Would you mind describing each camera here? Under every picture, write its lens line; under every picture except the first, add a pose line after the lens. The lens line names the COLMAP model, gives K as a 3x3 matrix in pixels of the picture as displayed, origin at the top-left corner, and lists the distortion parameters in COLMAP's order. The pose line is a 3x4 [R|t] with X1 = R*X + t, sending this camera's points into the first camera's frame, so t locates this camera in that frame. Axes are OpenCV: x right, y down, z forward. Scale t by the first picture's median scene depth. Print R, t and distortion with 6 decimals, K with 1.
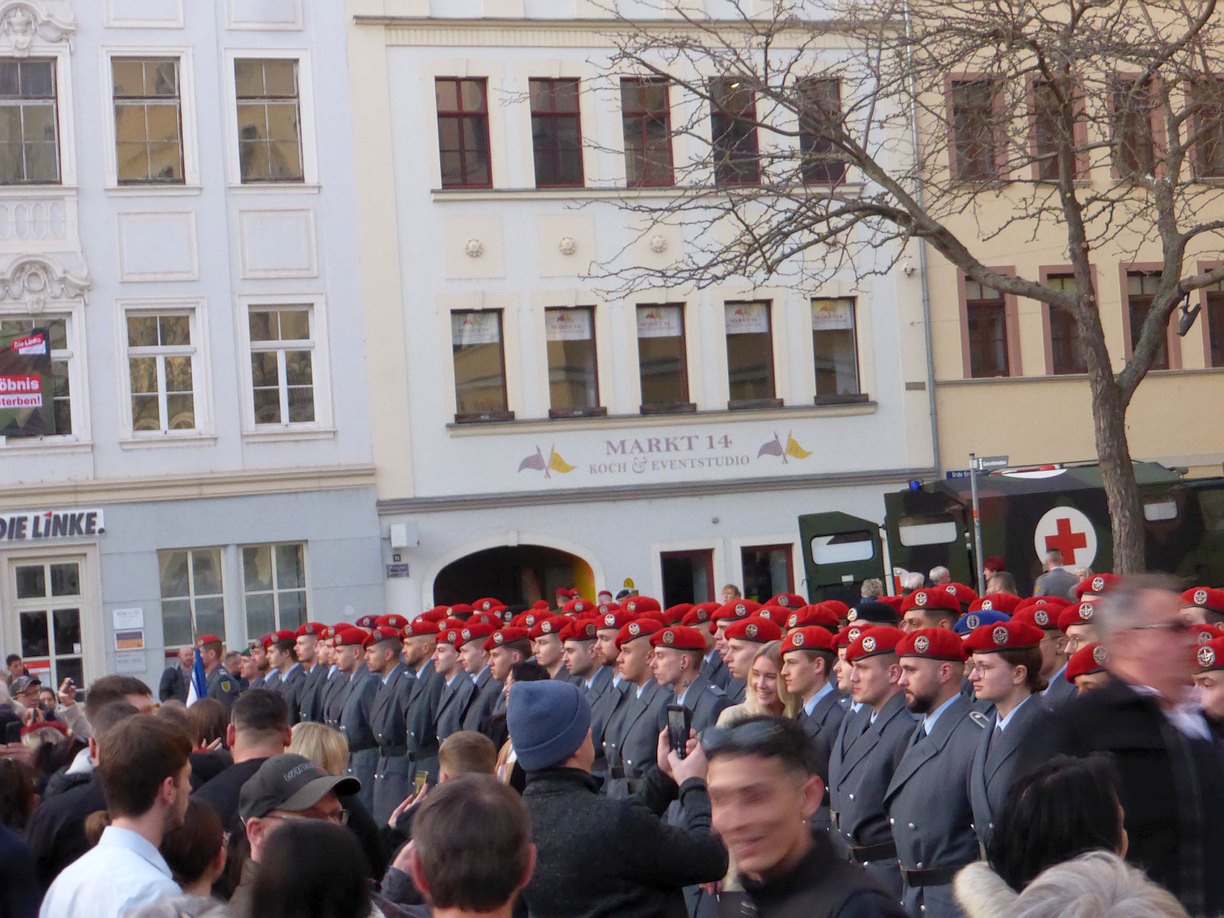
lens RADIAL K [[2865.3, 0, 596.1], [0, 2865.3, 459.3], [0, 0, 1]] dist [0.514121, -8.060171]
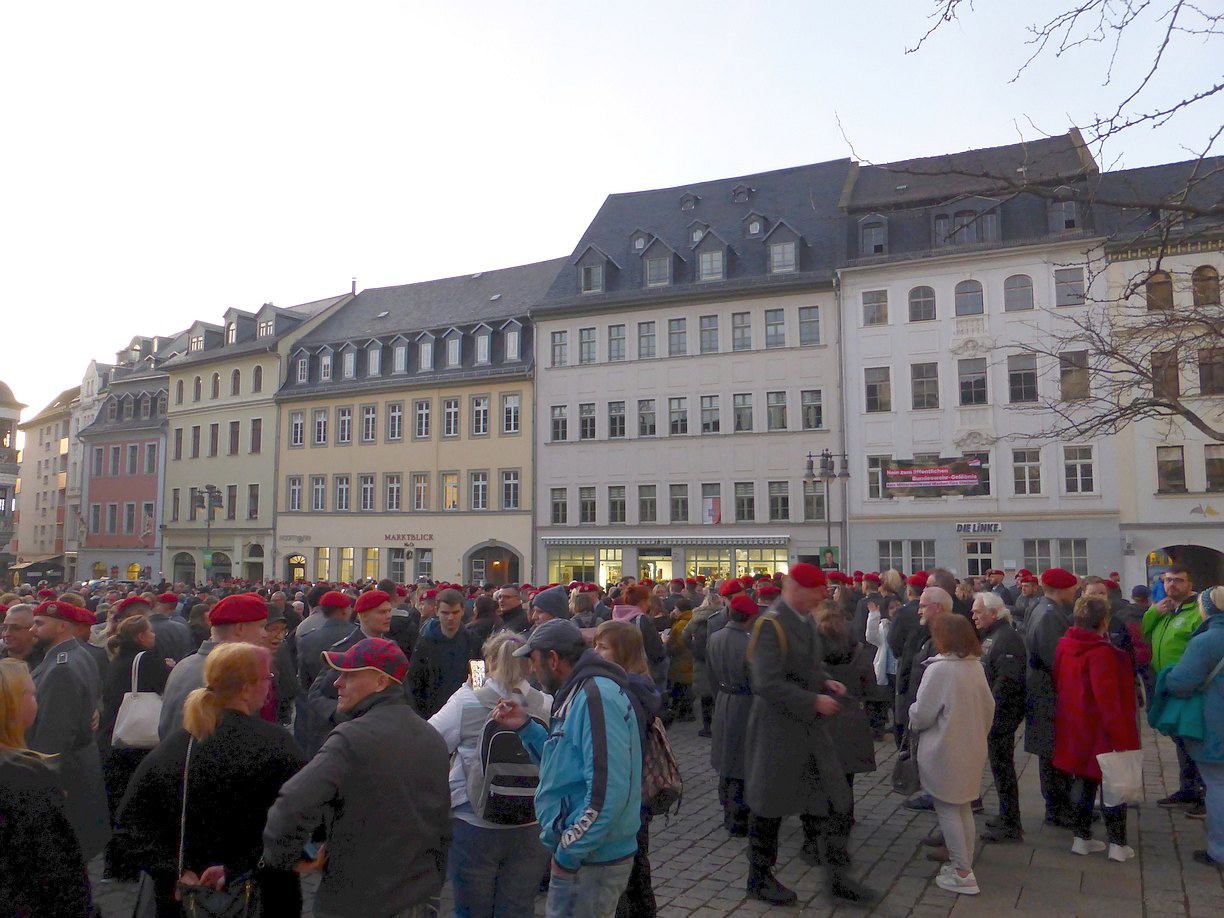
lens RADIAL K [[952.7, 0, 612.0], [0, 952.7, 459.0], [0, 0, 1]] dist [-0.004483, 0.017915]
pose [[0.705280, -0.003533, -0.708920, 0.202593], [-0.021046, 0.999442, -0.025919, -0.011532], [0.708617, 0.033200, 0.704812, 0.108303]]
